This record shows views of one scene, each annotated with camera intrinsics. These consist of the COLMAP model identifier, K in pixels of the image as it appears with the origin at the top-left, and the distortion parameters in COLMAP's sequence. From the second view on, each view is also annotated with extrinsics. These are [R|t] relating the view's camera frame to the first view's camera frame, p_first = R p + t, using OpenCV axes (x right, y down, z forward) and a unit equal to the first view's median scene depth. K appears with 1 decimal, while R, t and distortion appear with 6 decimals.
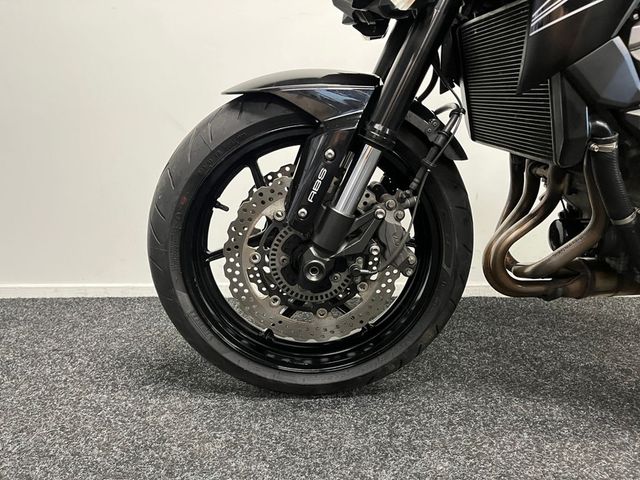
lens RADIAL K [[491.1, 0, 316.1], [0, 491.1, 237.1], [0, 0, 1]] dist [0.085816, -0.115369]
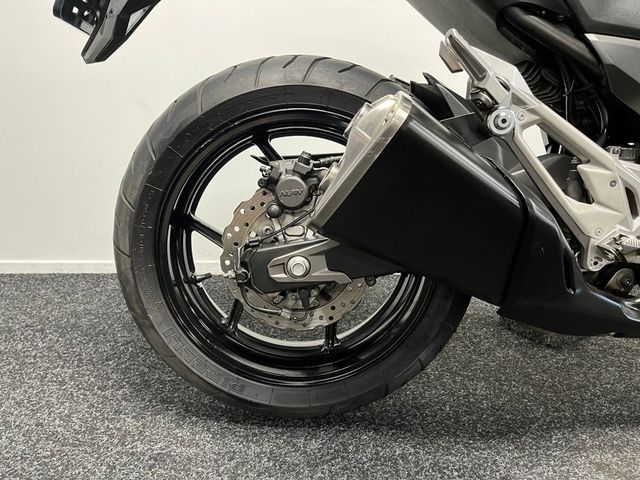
lens RADIAL K [[491.1, 0, 314.5], [0, 491.1, 239.2], [0, 0, 1]] dist [0.085816, -0.115369]
pose [[0.999963, 0.005916, 0.006208, 0.105870], [-0.006367, 0.997136, 0.075361, -0.055480], [-0.005744, -0.075398, 0.997137, -0.068853]]
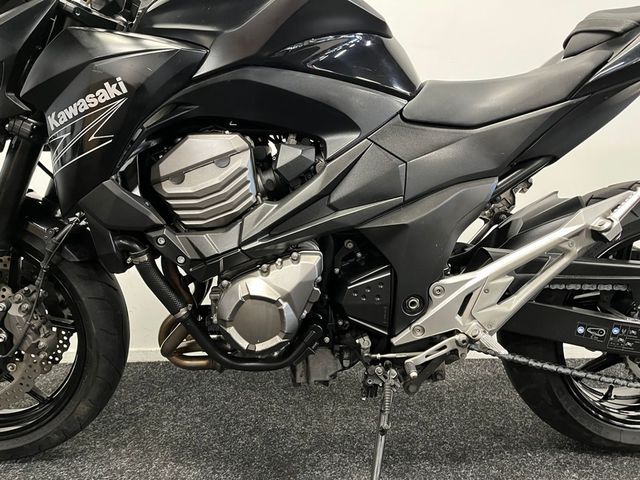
lens RADIAL K [[491.1, 0, 318.4], [0, 491.1, 235.2], [0, 0, 1]] dist [0.085816, -0.115369]
pose [[0.999917, -0.001615, 0.012761, 0.767870], [0.002712, 0.996255, -0.086416, -0.100004], [-0.012574, 0.086443, 0.996177, -0.190843]]
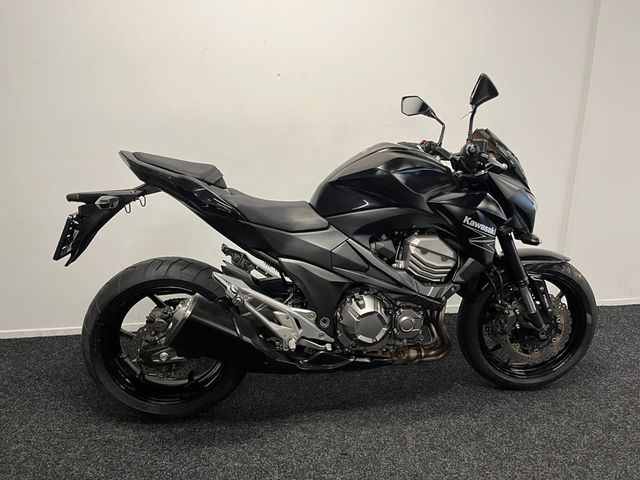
lens RADIAL K [[491.1, 0, 323.6], [0, 491.1, 239.1], [0, 0, 1]] dist [0.085816, -0.115369]
pose [[0.993543, -0.031605, 0.108963, 0.503031], [0.021199, 0.995216, 0.095367, -0.575494], [-0.111456, -0.092442, 0.989461, -1.208110]]
